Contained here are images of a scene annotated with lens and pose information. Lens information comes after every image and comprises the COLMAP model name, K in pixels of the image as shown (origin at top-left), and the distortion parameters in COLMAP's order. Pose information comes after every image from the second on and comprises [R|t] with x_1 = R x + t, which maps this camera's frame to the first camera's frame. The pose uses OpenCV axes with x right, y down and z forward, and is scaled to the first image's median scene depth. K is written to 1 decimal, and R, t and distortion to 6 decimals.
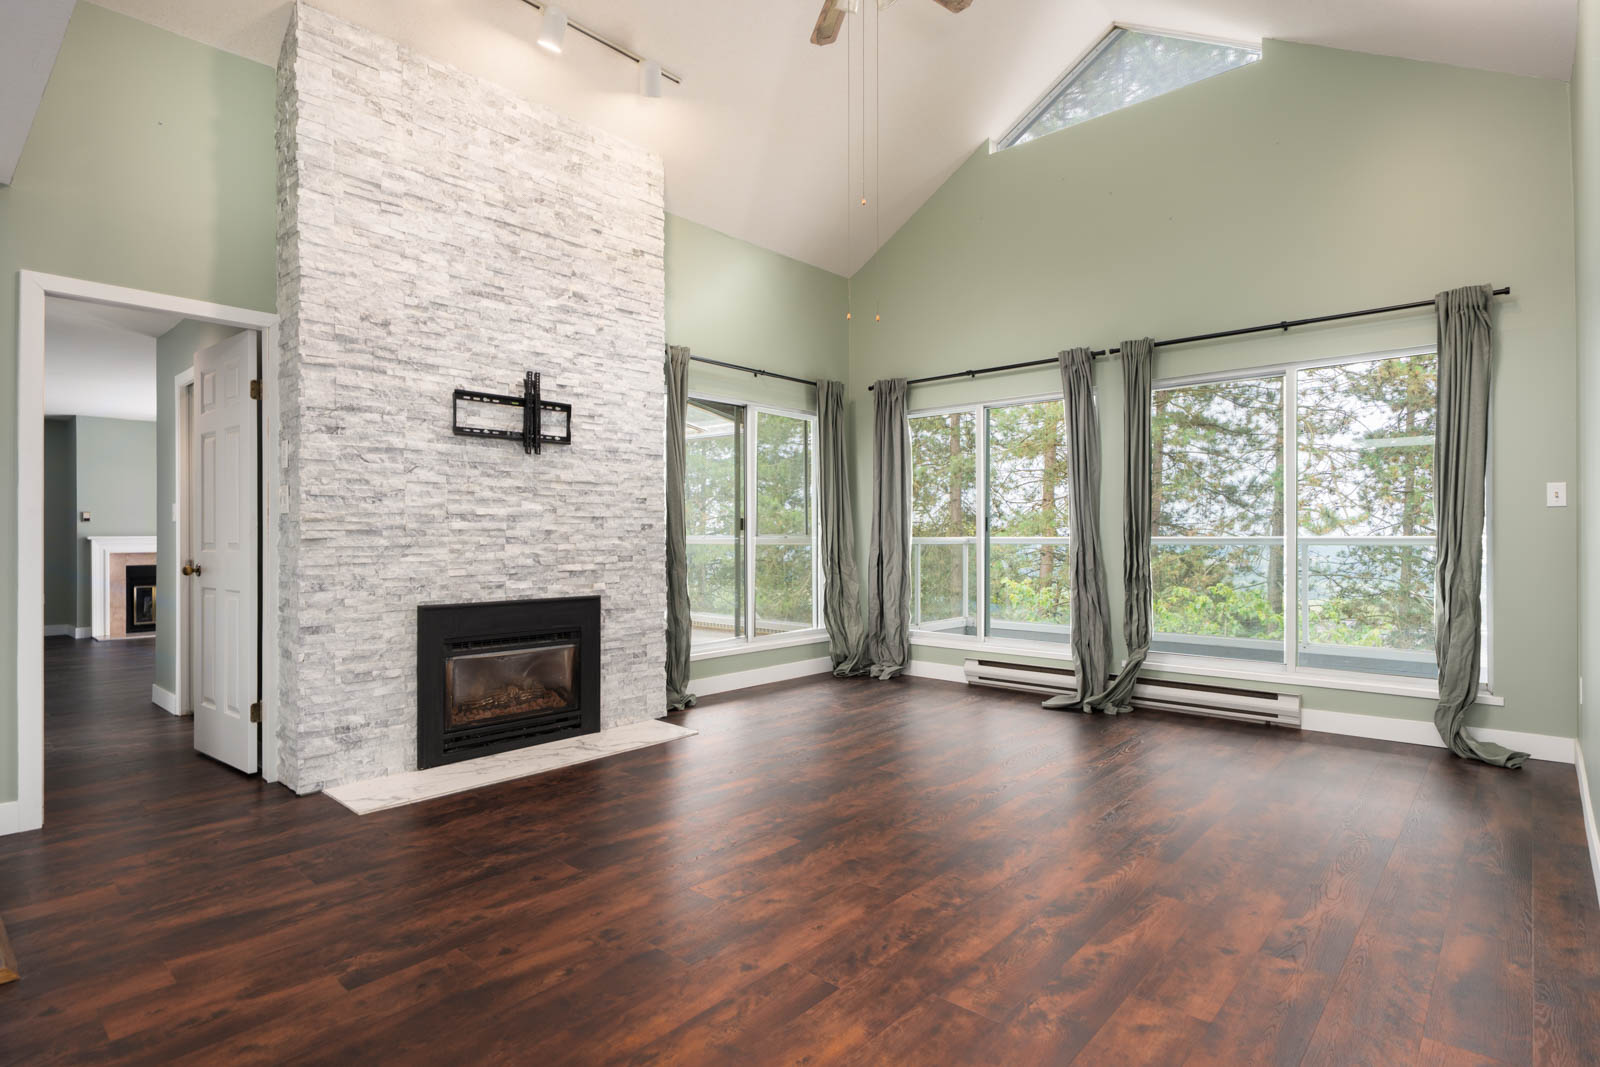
lens RADIAL K [[829.0, 0, 802.5], [0, 829.0, 529.3], [0, 0, 1]] dist [0.002850, 0.000340]
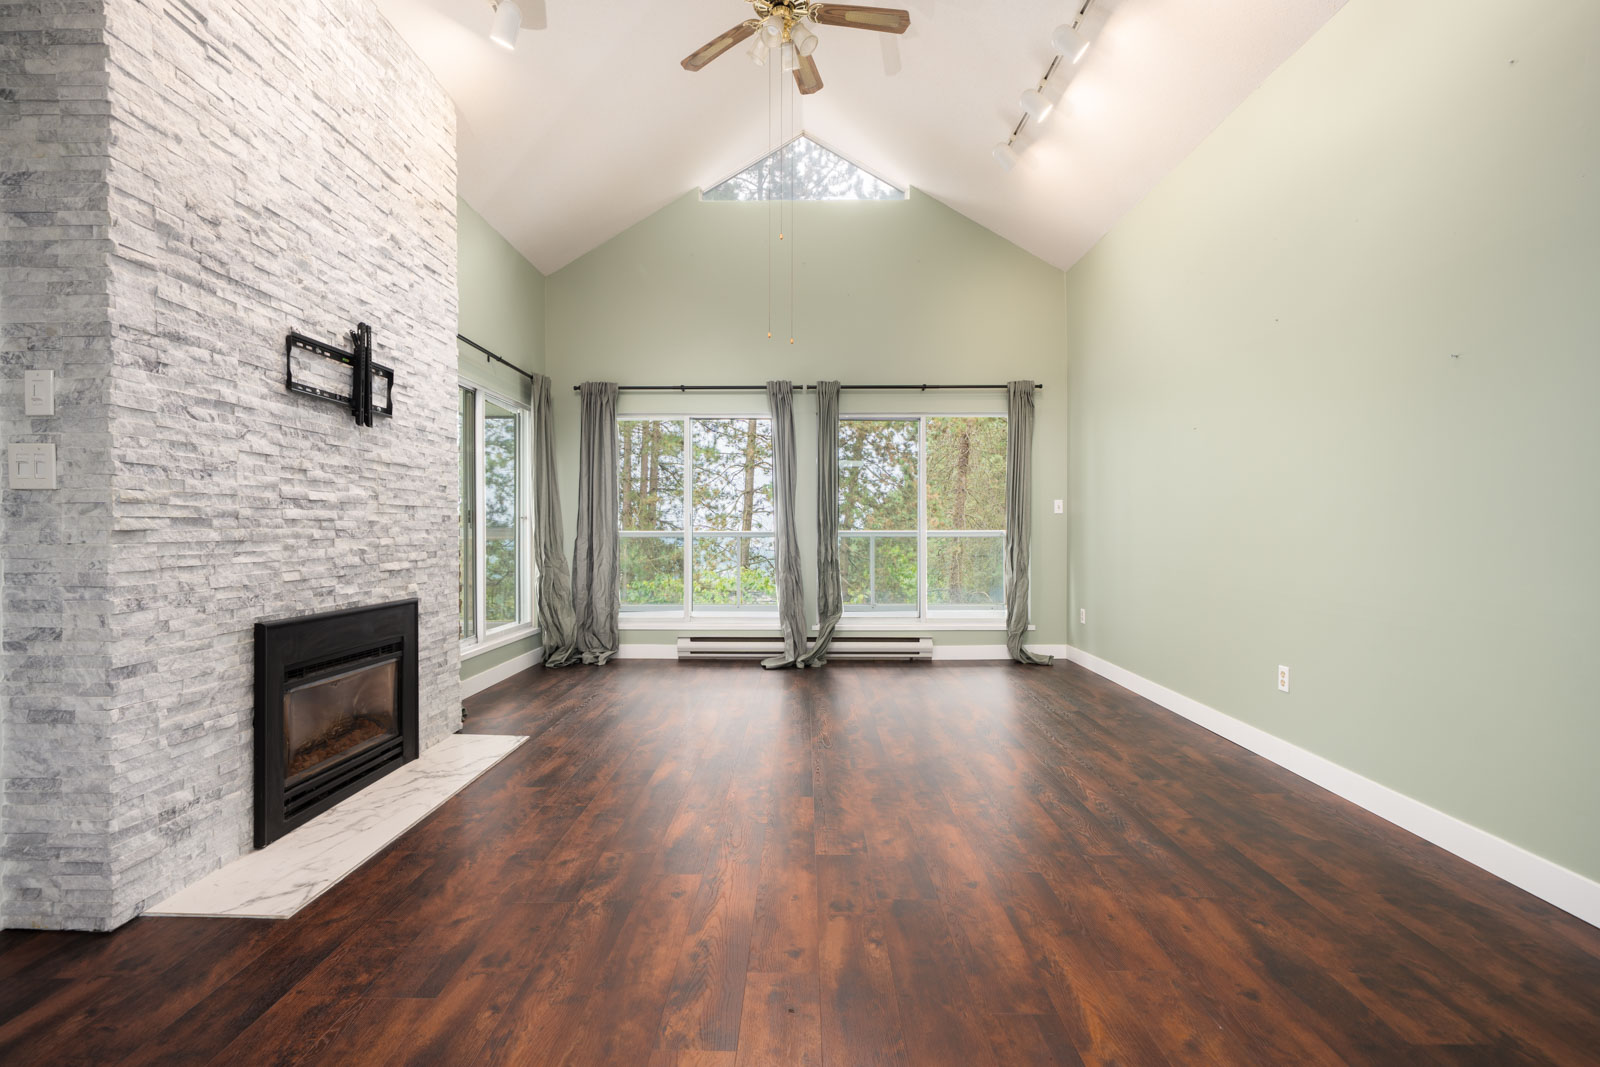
lens RADIAL K [[730.9, 0, 805.4], [0, 730.9, 532.5], [0, 0, 1]] dist [0.002841, 0.000269]
pose [[0.748489, 0.000375, 0.663147, -0.516478], [-0.006646, 0.999954, 0.006936, 0.004998], [-0.663114, -0.009599, 0.748457, 0.199445]]
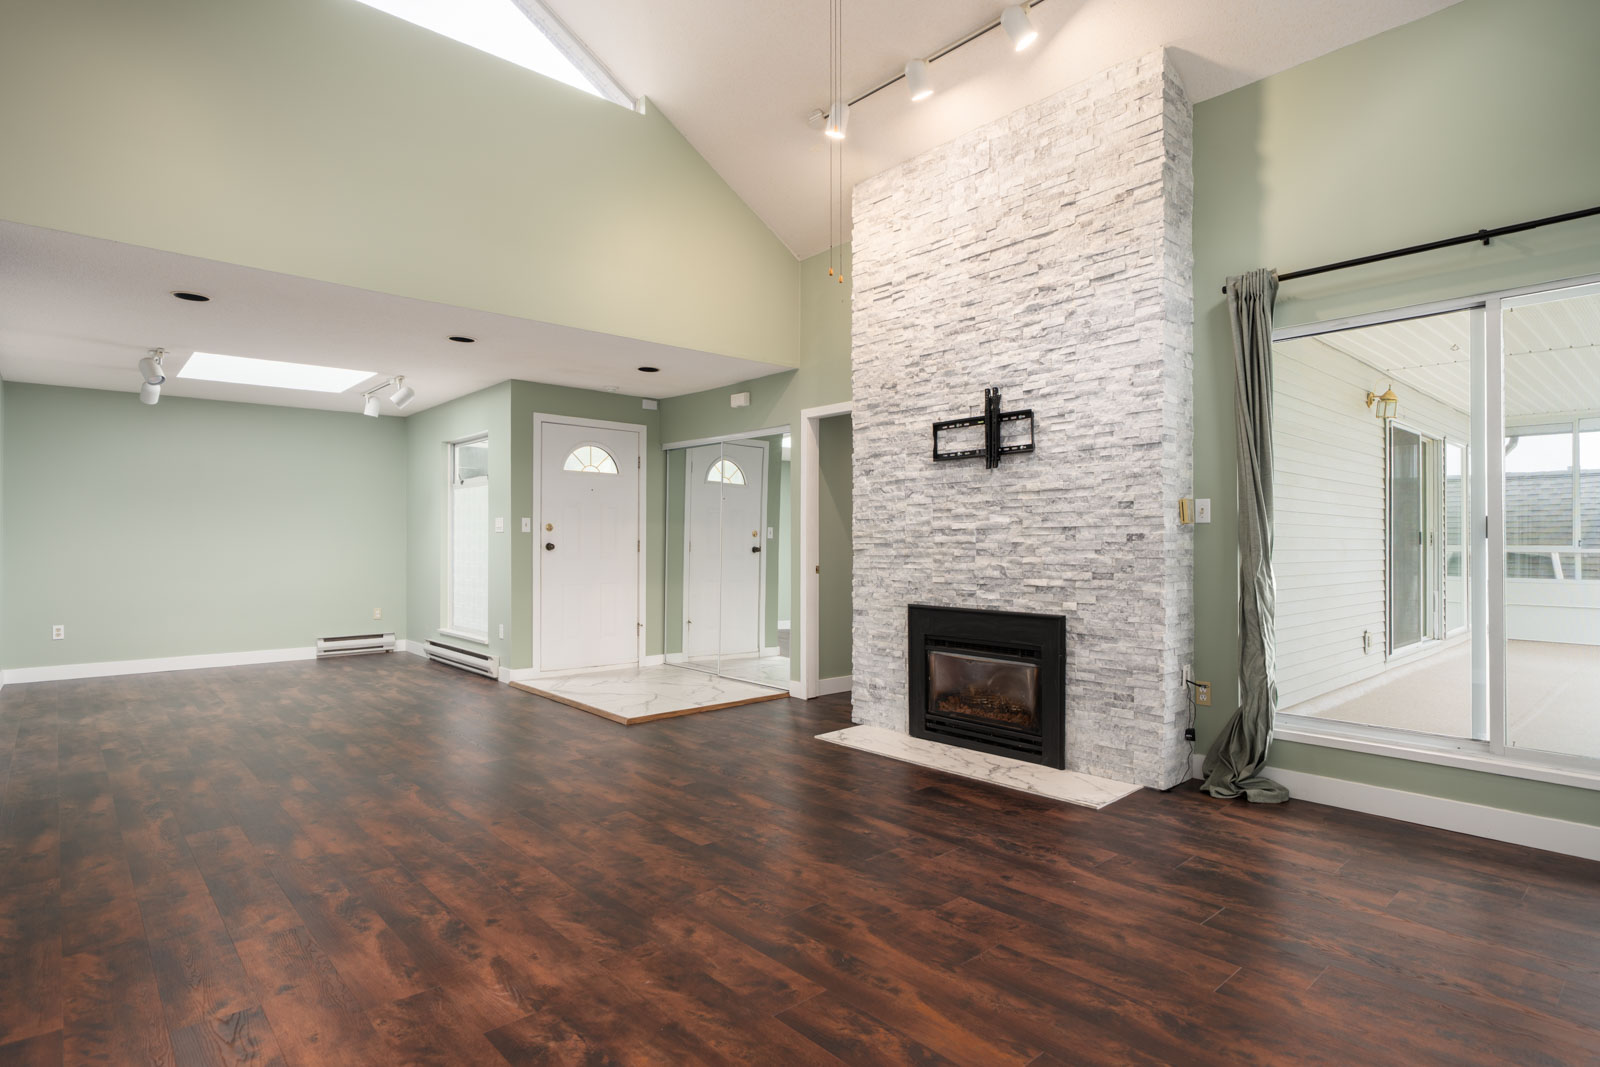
lens RADIAL K [[829.0, 0, 789.1], [0, 829.0, 538.7], [0, 0, 1]] dist [0.002850, 0.000340]
pose [[-0.122757, -0.004485, -0.992427, 0.780994], [0.010056, 0.999933, -0.005763, -0.000656], [0.992386, -0.010687, -0.122704, 0.951570]]
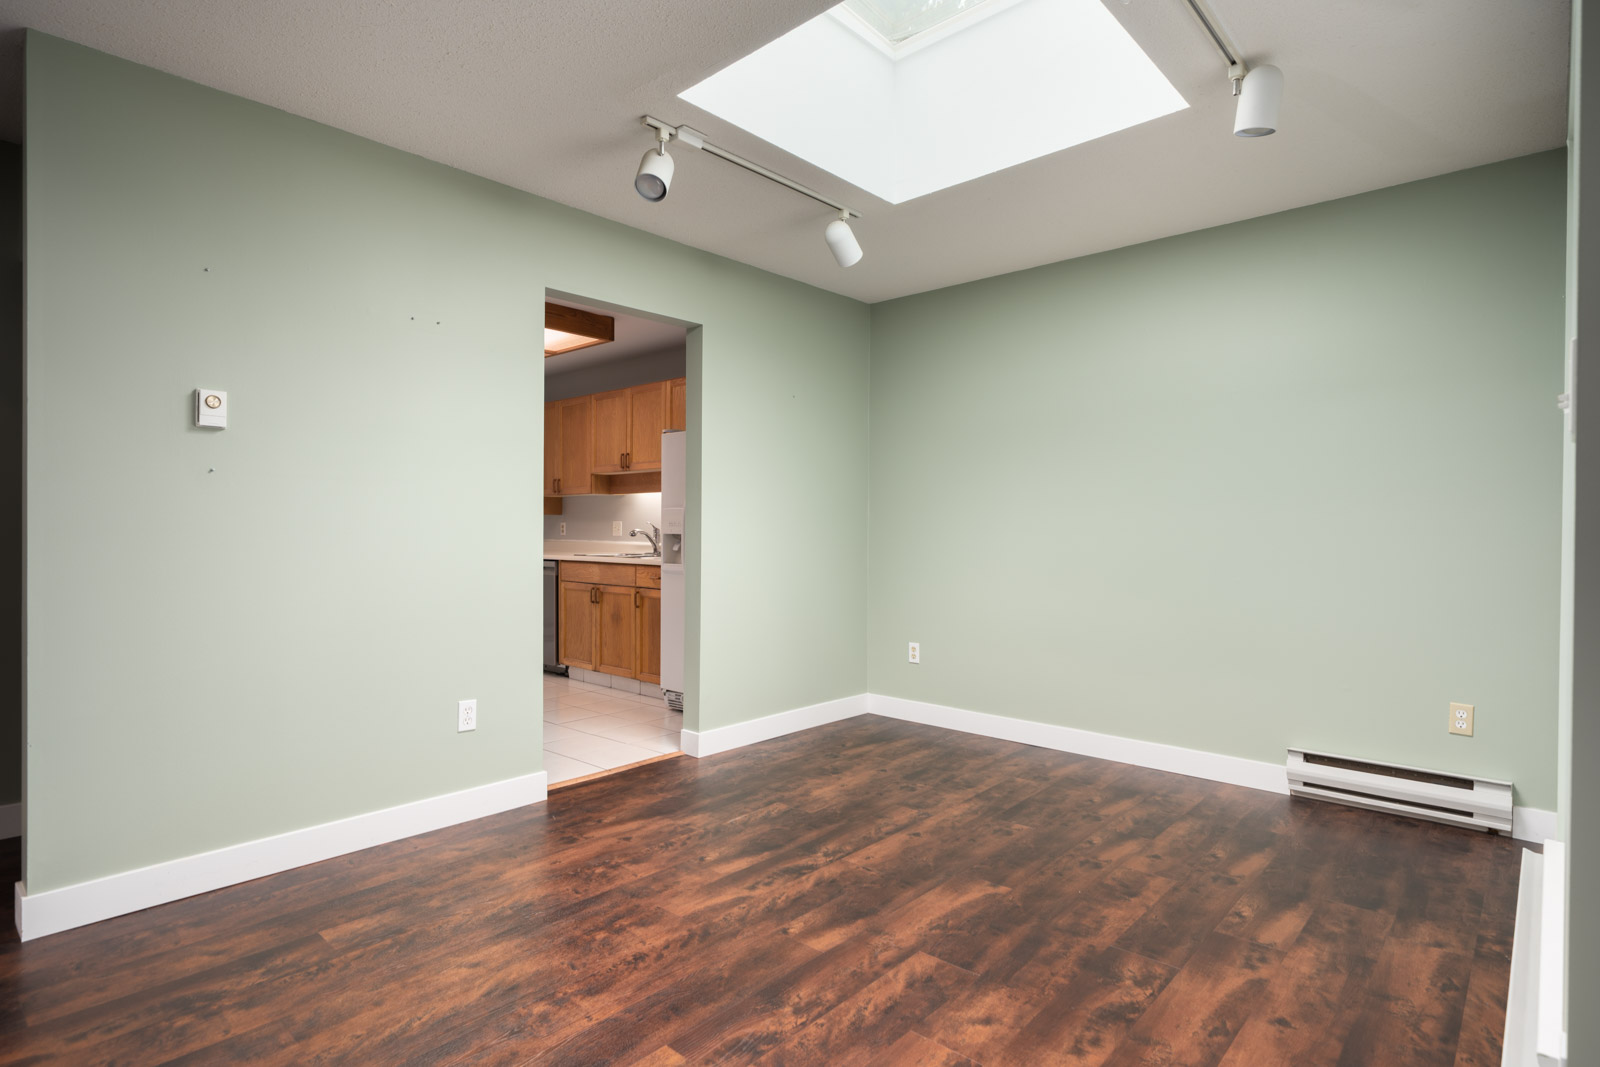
lens RADIAL K [[829.0, 0, 794.3], [0, 829.0, 534.4], [0, 0, 1]] dist [0.002850, 0.000340]
pose [[-0.999960, -0.007518, 0.004768, -0.602366], [-0.007527, 0.999970, -0.001865, 0.002113], [-0.004754, -0.001901, -0.999987, 0.412194]]
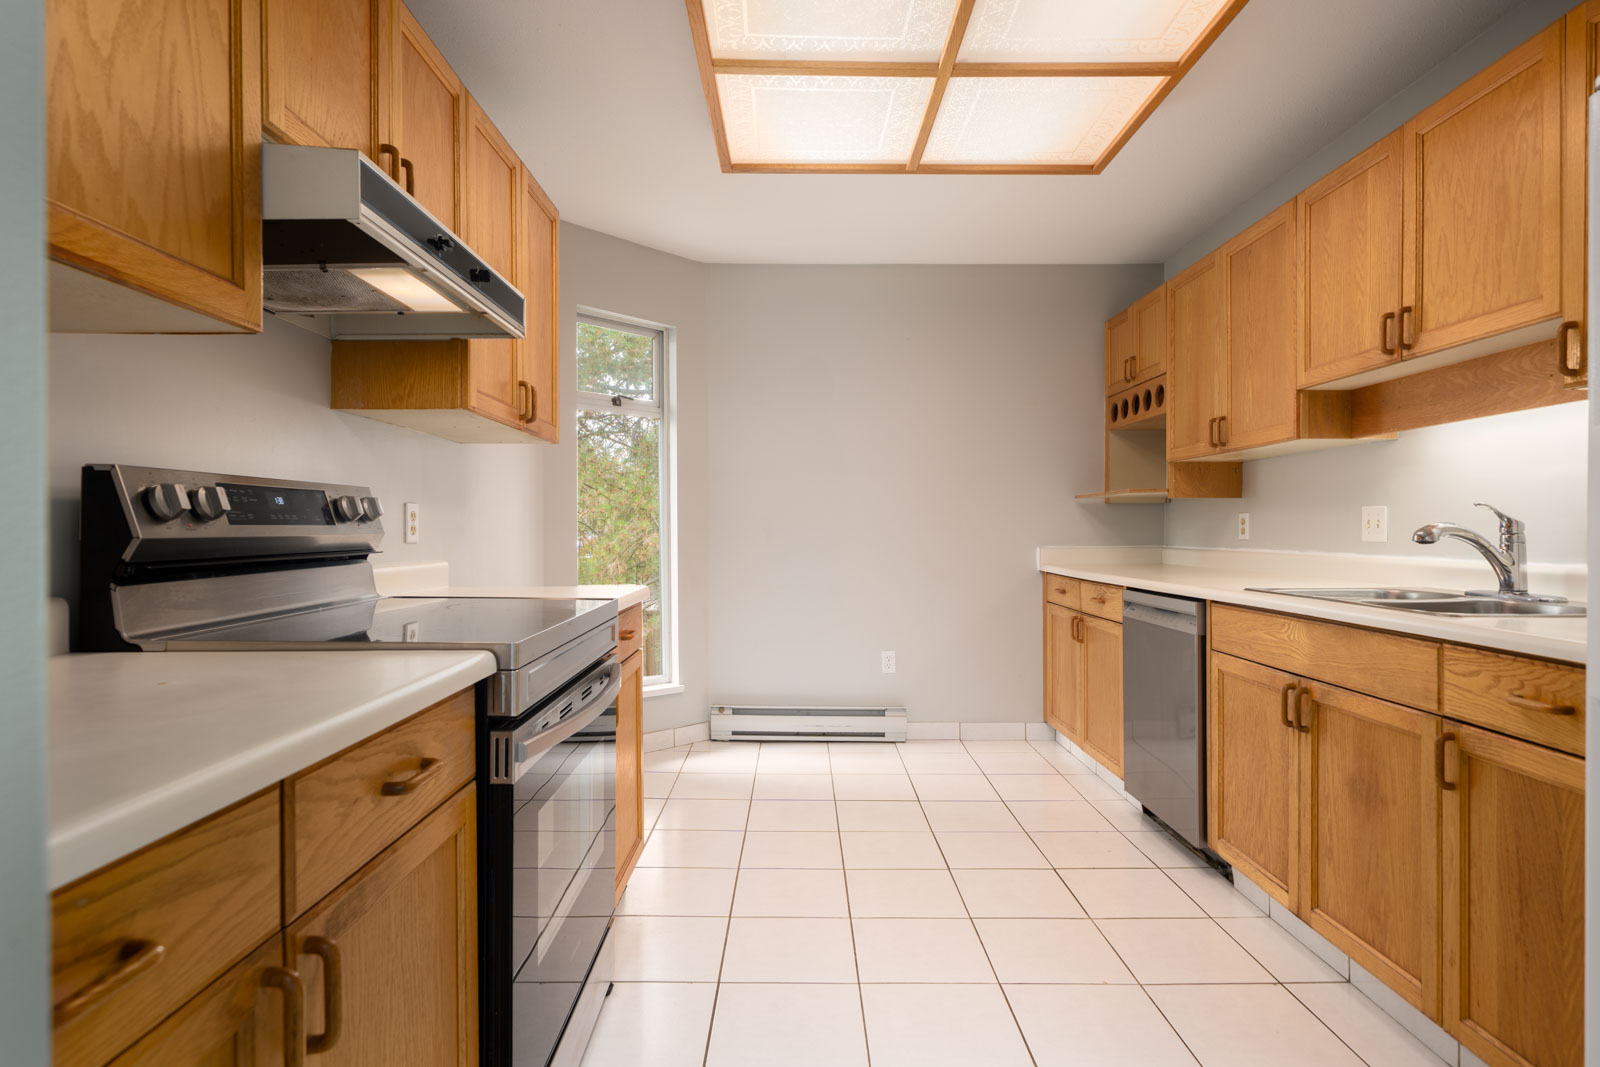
lens RADIAL K [[829.0, 0, 797.7], [0, 829.0, 537.6], [0, 0, 1]] dist [0.002850, 0.000340]
pose [[-0.672965, -0.007076, 0.739641, -0.407818], [-0.003267, 0.999973, 0.006594, -0.001337], [-0.739667, 0.002021, -0.672970, -0.521714]]
